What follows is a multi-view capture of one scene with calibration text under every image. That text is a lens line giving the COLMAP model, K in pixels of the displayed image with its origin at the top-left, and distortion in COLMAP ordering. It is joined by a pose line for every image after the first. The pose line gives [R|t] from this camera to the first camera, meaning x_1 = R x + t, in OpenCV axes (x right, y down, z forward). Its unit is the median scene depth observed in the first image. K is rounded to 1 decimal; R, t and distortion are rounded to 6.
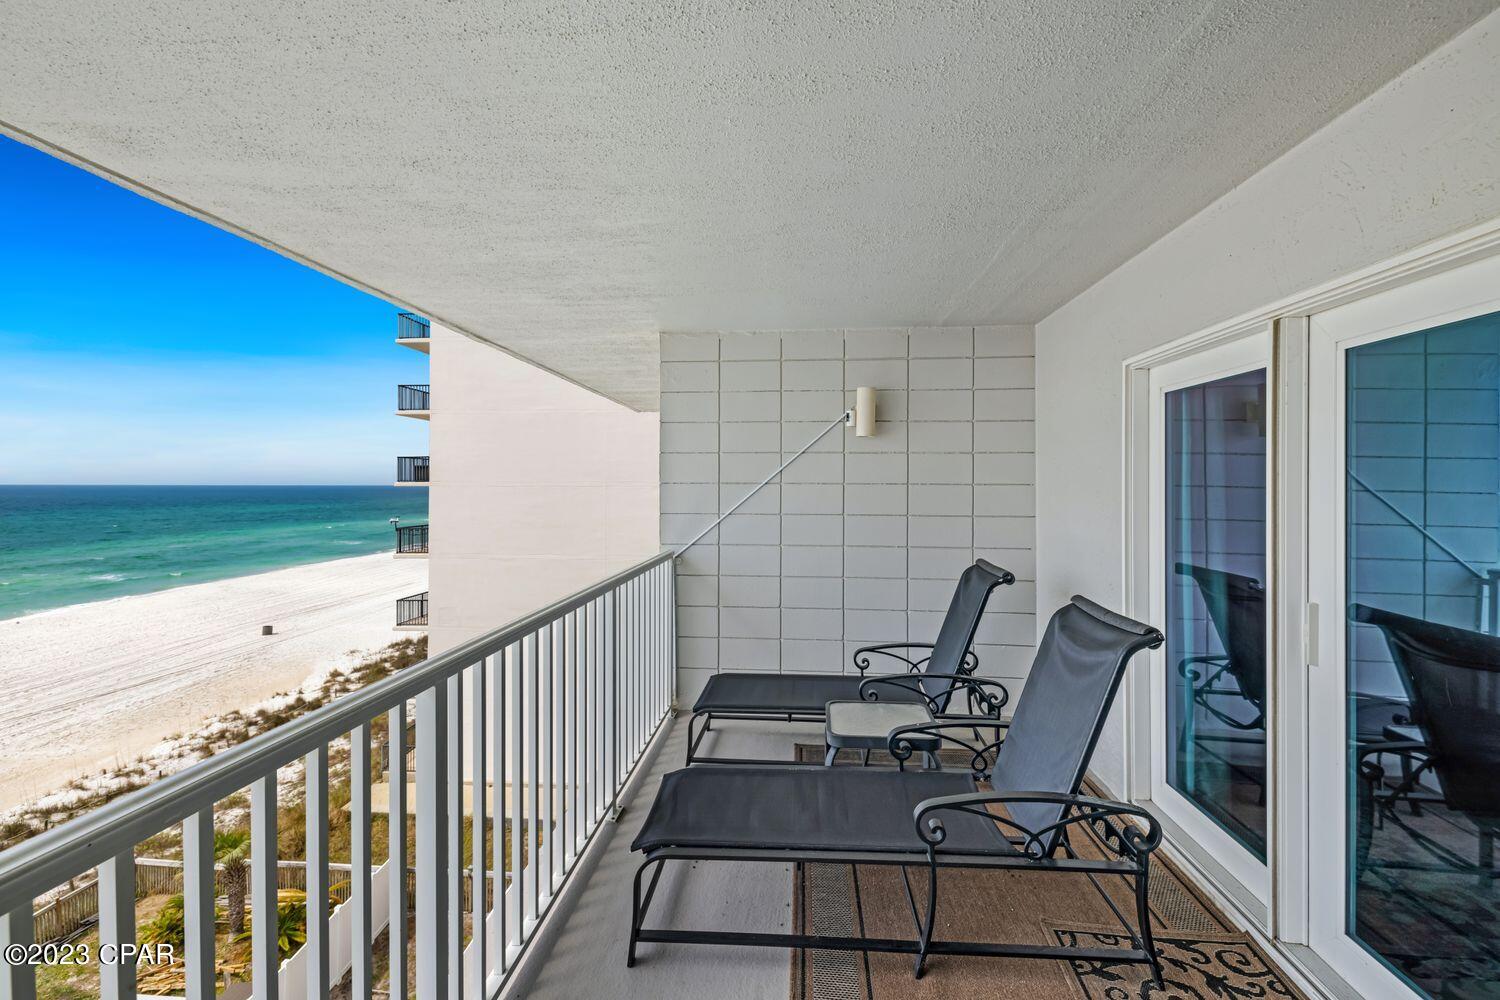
lens RADIAL K [[661.7, 0, 757.3], [0, 661.7, 492.1], [0, 0, 1]] dist [0.000824, -0.000692]
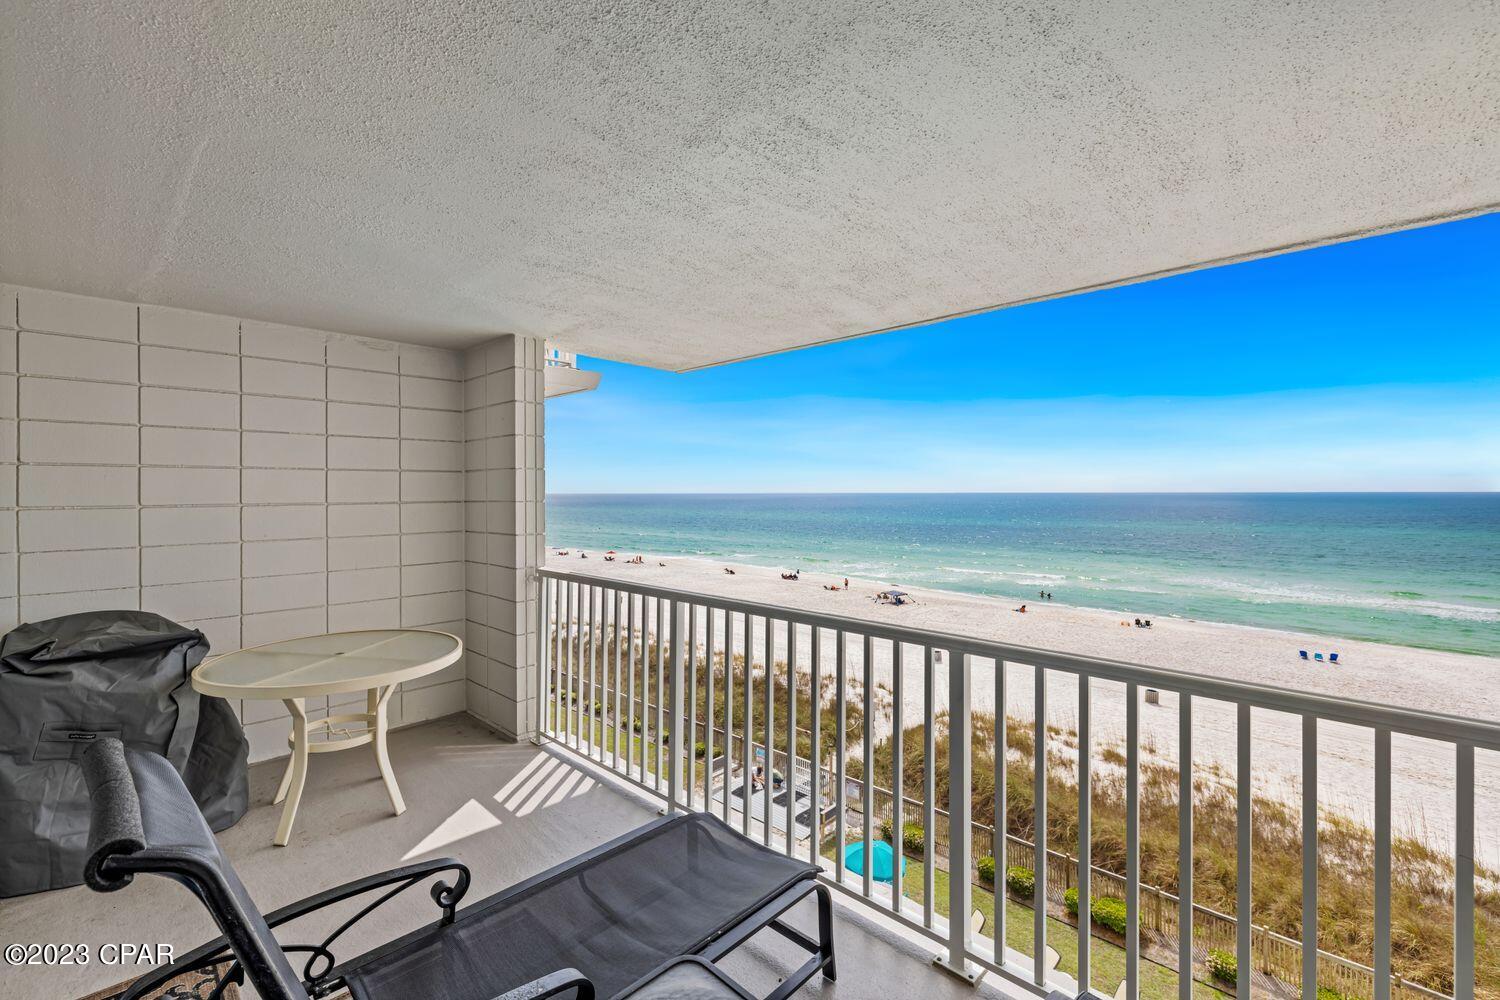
lens RADIAL K [[668.3, 0, 757.2], [0, 668.3, 497.3], [0, 0, 1]] dist [-0.001025, -0.000497]
pose [[-0.645283, 0.004599, -0.763930, 0.074080], [-0.009164, 0.999863, 0.013761, -0.002427], [0.763889, 0.015880, -0.645152, 0.197863]]
